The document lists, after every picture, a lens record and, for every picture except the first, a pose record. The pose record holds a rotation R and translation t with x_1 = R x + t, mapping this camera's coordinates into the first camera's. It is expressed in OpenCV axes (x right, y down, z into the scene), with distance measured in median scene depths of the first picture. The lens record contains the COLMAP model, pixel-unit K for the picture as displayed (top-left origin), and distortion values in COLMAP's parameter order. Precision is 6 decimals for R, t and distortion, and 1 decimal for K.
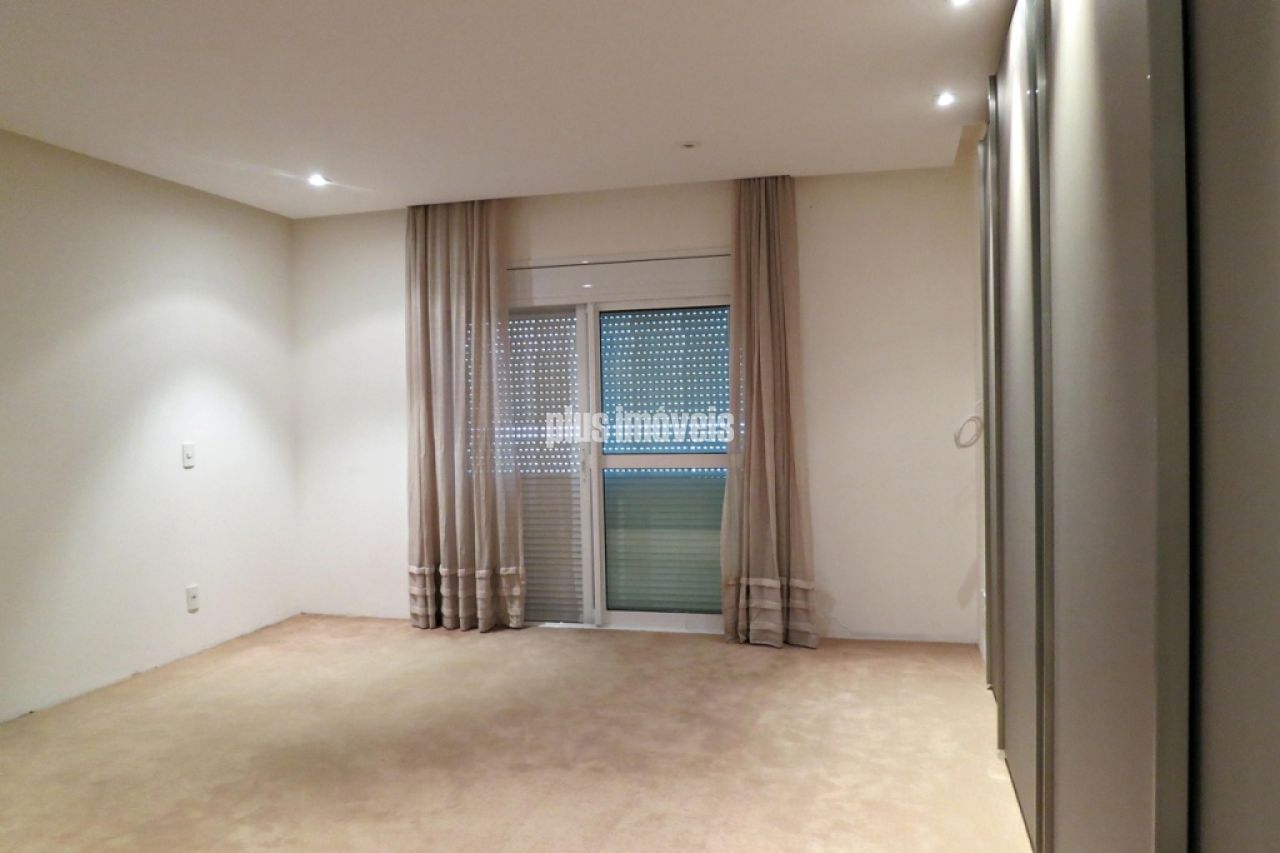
lens RADIAL K [[902.7, 0, 640.0], [0, 902.7, 426.5], [0, 0, 1]] dist [-0.057819, 0.005331]
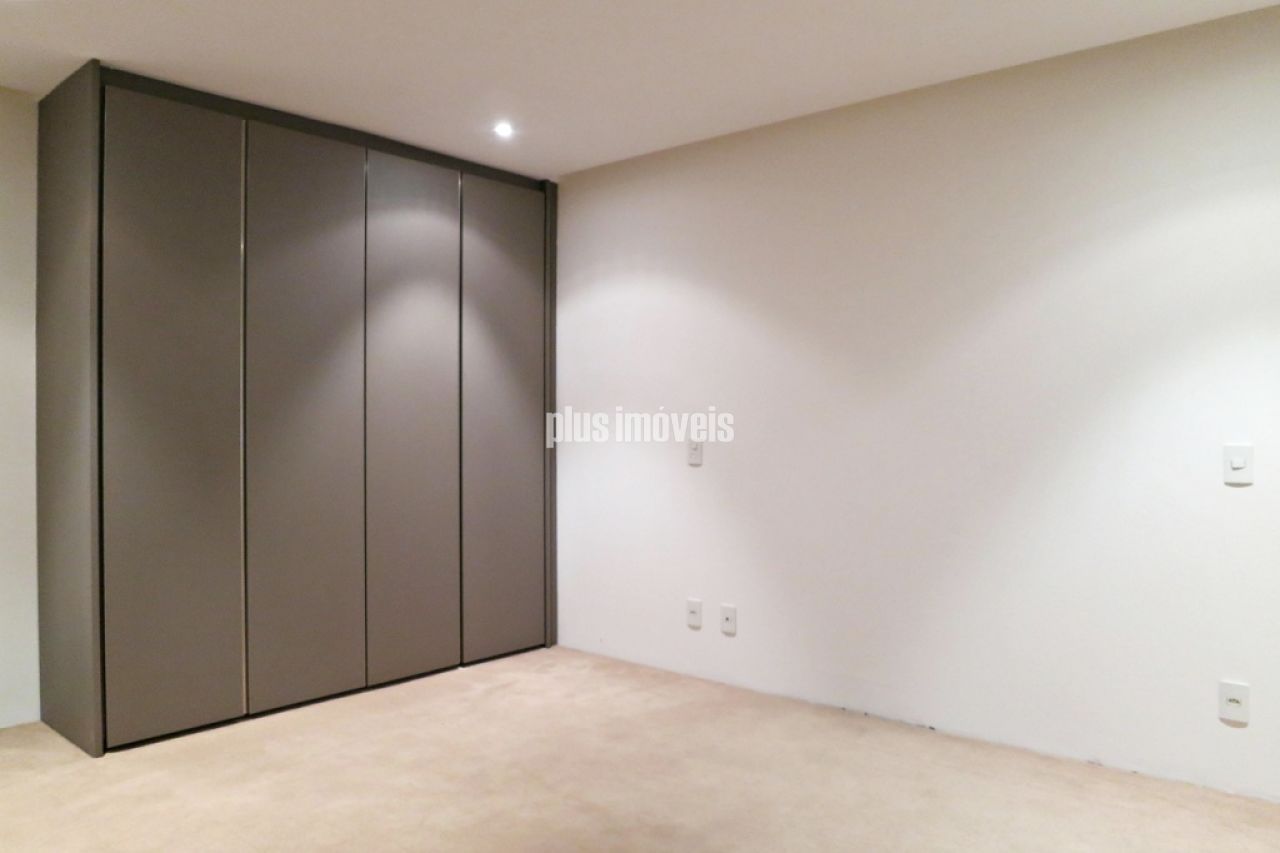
lens RADIAL K [[902.7, 0, 640.0], [0, 902.7, 426.5], [0, 0, 1]] dist [-0.057819, 0.005331]
pose [[-0.479290, 0.022874, -0.877359, 0.279299], [0.004644, 0.999712, 0.023526, -0.012837], [0.877644, 0.007201, -0.479258, 1.258858]]
